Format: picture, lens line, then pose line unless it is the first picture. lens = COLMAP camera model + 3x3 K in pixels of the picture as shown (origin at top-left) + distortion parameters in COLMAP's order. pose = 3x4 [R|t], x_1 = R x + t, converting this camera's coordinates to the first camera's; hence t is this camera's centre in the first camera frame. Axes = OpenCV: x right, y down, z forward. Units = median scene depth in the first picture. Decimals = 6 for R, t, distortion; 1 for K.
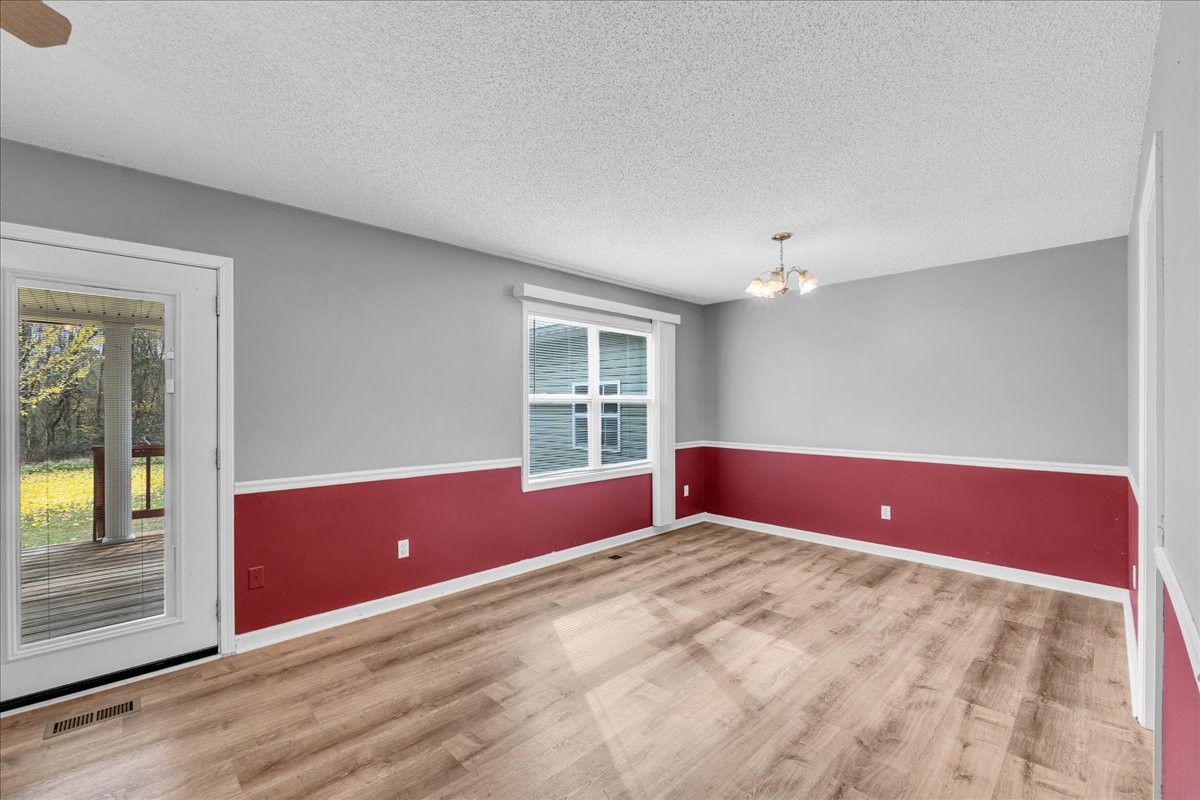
lens RADIAL K [[511.3, 0, 593.4], [0, 511.3, 395.5], [0, 0, 1]] dist [-0.012827, -0.000339]
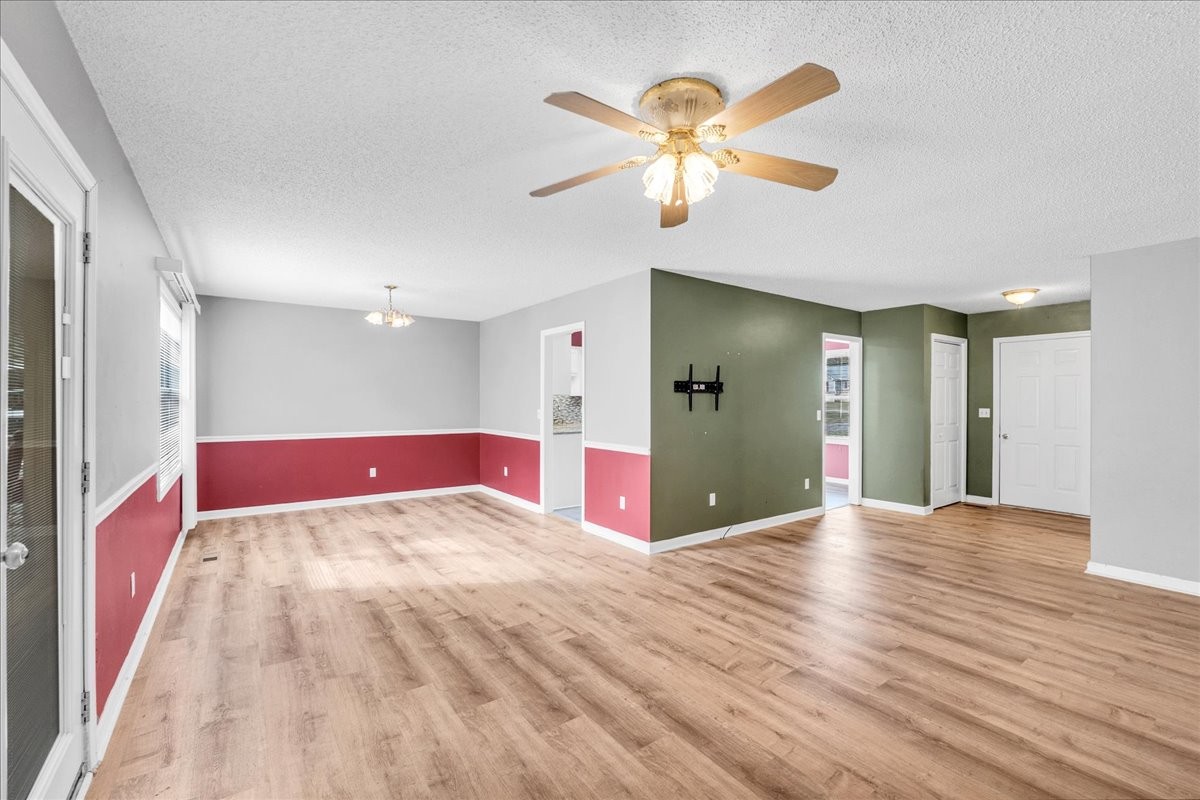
lens RADIAL K [[511.3, 0, 593.4], [0, 511.3, 395.5], [0, 0, 1]] dist [-0.012827, -0.000339]
pose [[0.160265, -0.002148, 0.987072, -1.250402], [-0.014947, 0.999878, 0.004602, -0.013145], [-0.986961, -0.015491, 0.160214, 0.214894]]
